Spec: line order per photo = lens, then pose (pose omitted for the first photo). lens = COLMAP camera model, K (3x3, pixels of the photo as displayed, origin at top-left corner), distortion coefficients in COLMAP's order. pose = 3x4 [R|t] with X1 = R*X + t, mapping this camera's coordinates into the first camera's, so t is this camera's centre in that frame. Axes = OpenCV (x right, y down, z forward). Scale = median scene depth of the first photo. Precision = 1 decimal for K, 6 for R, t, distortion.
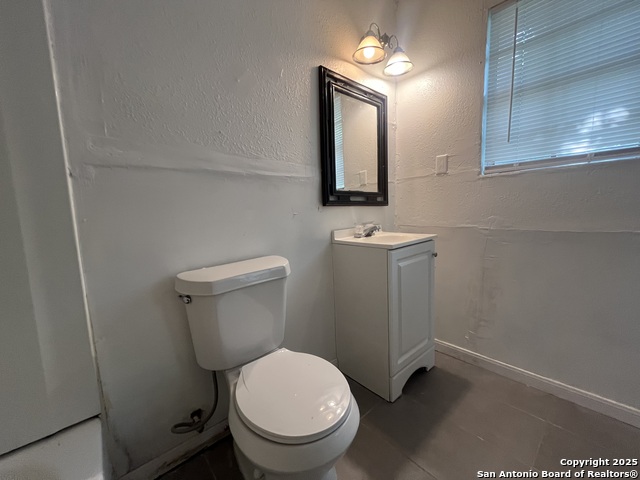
lens RADIAL K [[257.3, 0, 319.3], [0, 257.3, 240.5], [0, 0, 1]] dist [0.000786, 0.000285]
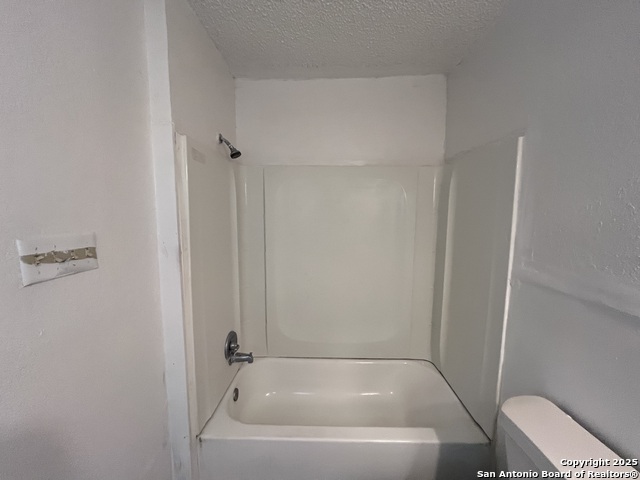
lens RADIAL K [[257.3, 0, 319.3], [0, 257.3, 240.5], [0, 0, 1]] dist [0.000786, 0.000285]
pose [[-0.668425, 0.111423, -0.735386, 0.778559], [-0.069095, 0.975138, 0.210553, -0.691048], [0.740563, 0.191551, -0.644108, 1.026765]]
